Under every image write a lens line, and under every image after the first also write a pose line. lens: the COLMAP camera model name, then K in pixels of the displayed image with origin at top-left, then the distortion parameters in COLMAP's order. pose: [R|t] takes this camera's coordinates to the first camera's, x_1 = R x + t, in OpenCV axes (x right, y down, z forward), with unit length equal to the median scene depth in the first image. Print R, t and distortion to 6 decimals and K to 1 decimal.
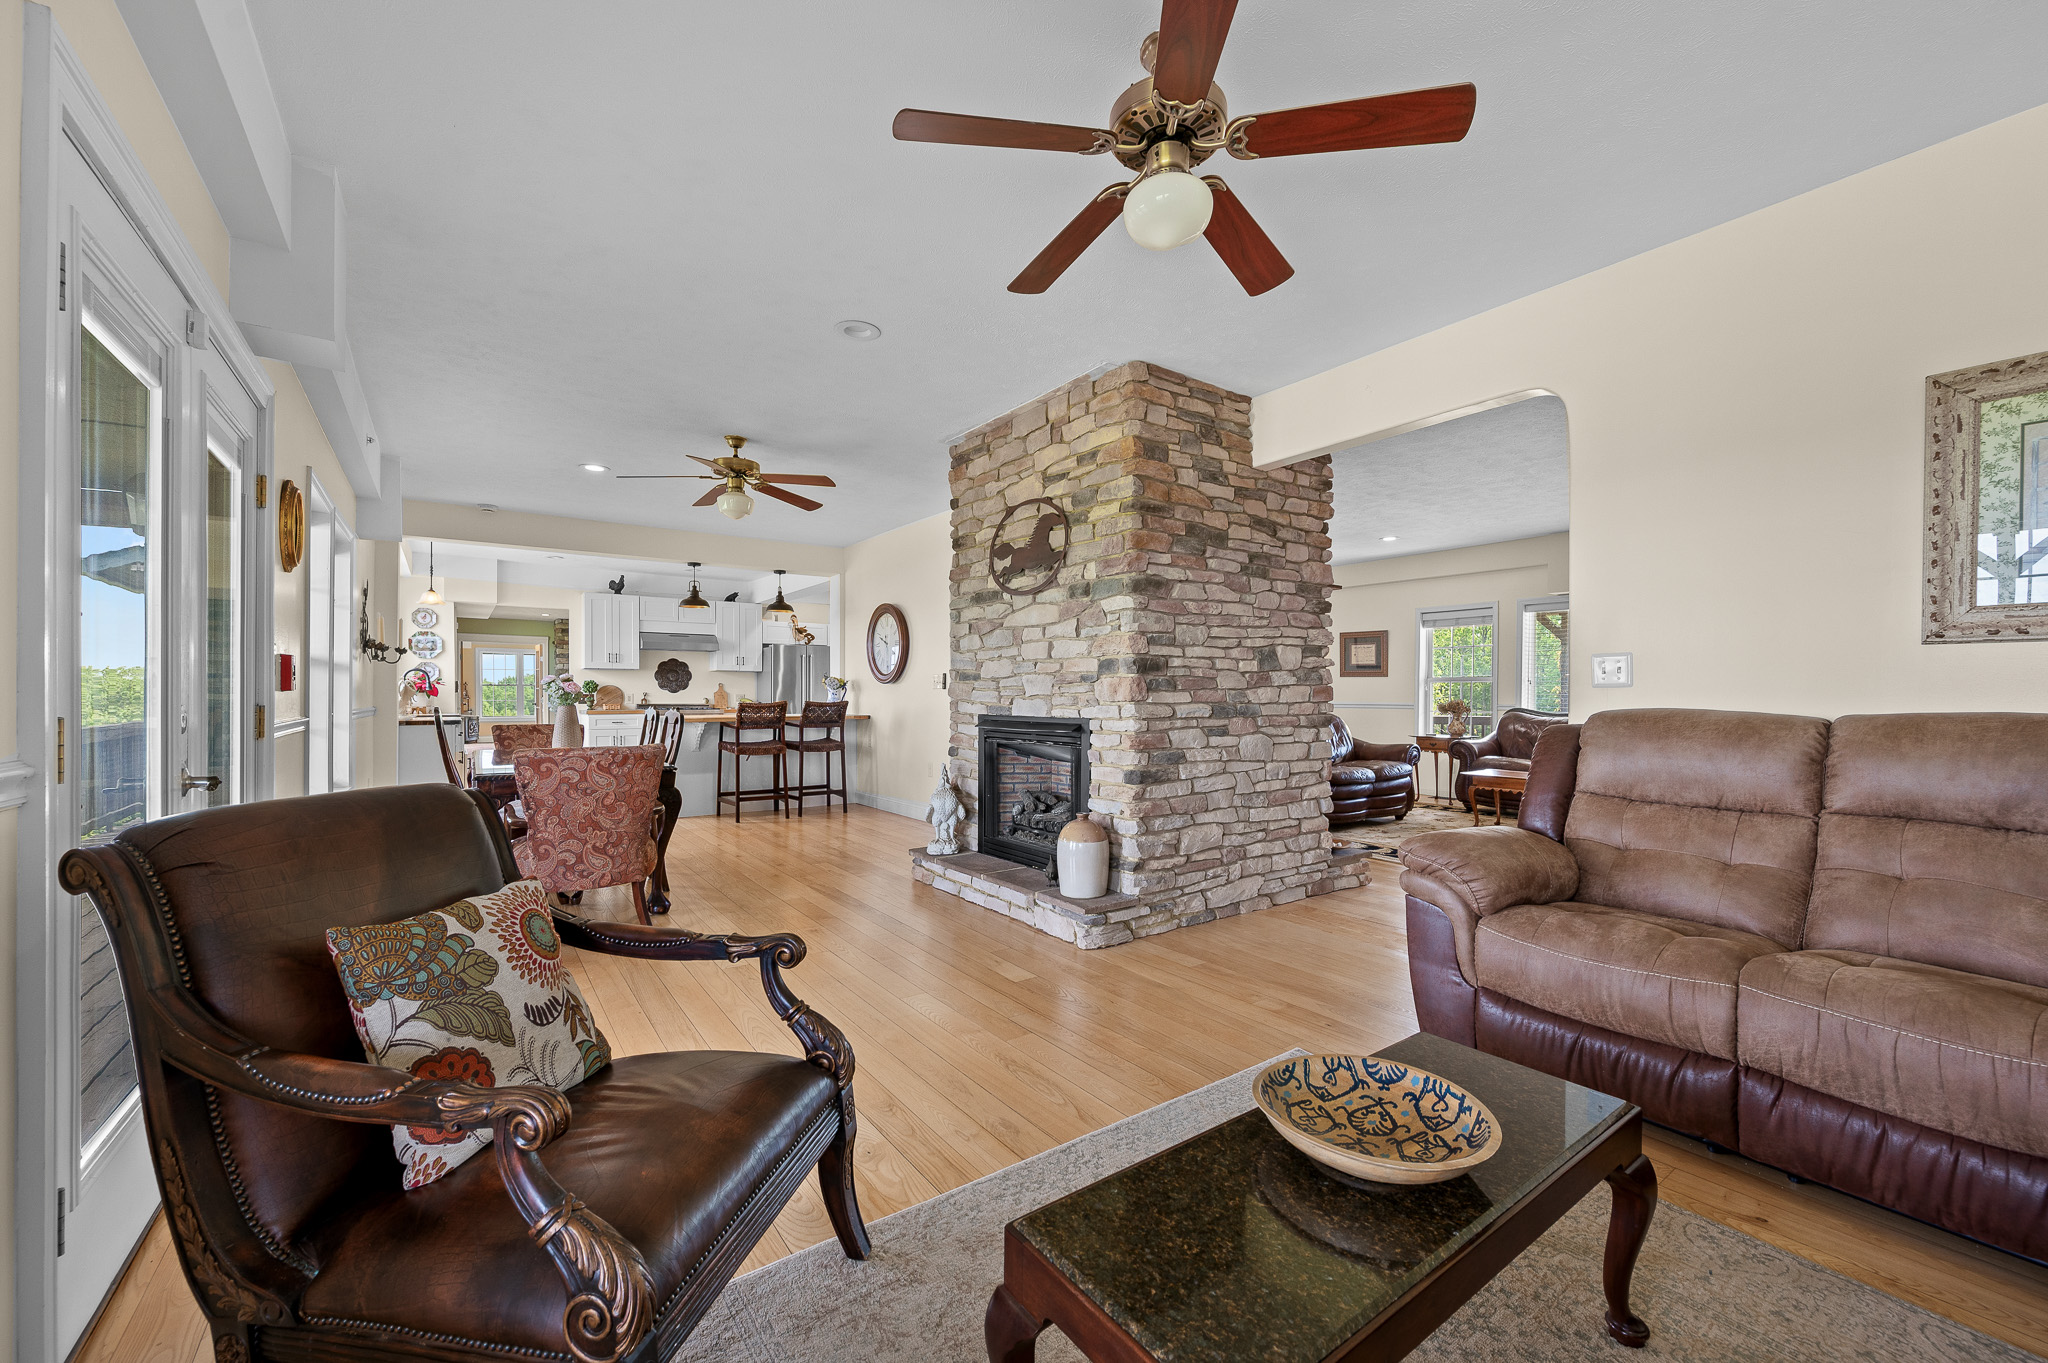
lens RADIAL K [[813.3, 0, 1027.6], [0, 813.3, 679.3], [0, 0, 1]] dist [-0.000599, -0.000073]
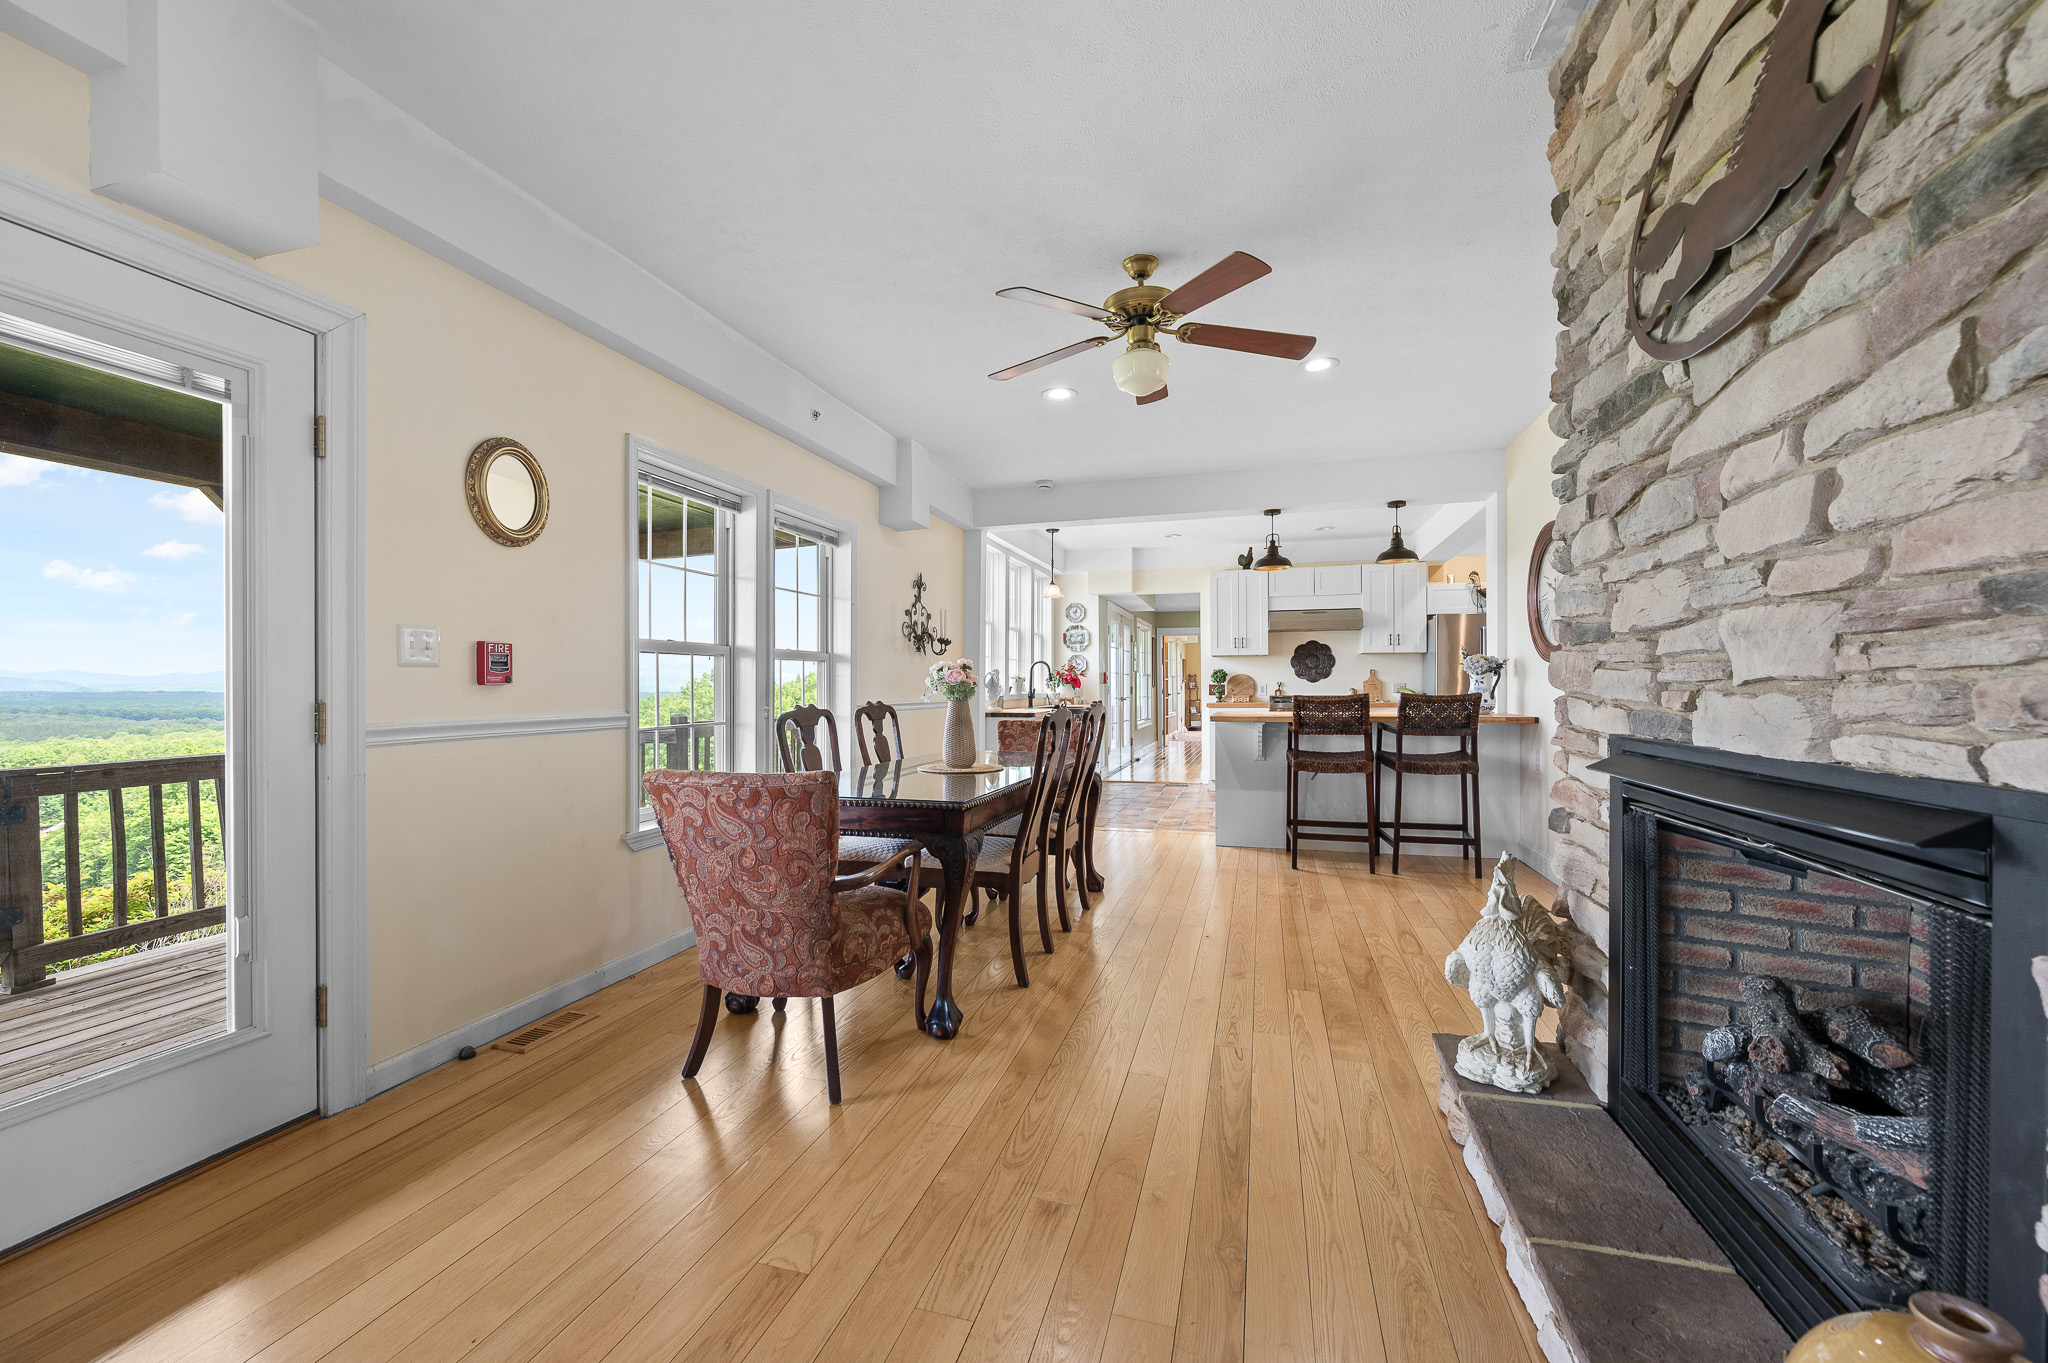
lens RADIAL K [[808.5, 0, 1026.0], [0, 808.5, 690.3], [0, 0, 1]] dist [-0.007403, -0.000278]
pose [[0.618530, -0.000869, -0.785761, 0.059620], [0.021540, 0.999642, 0.015851, 0.011538], [0.785466, -0.026730, 0.618328, 0.546883]]
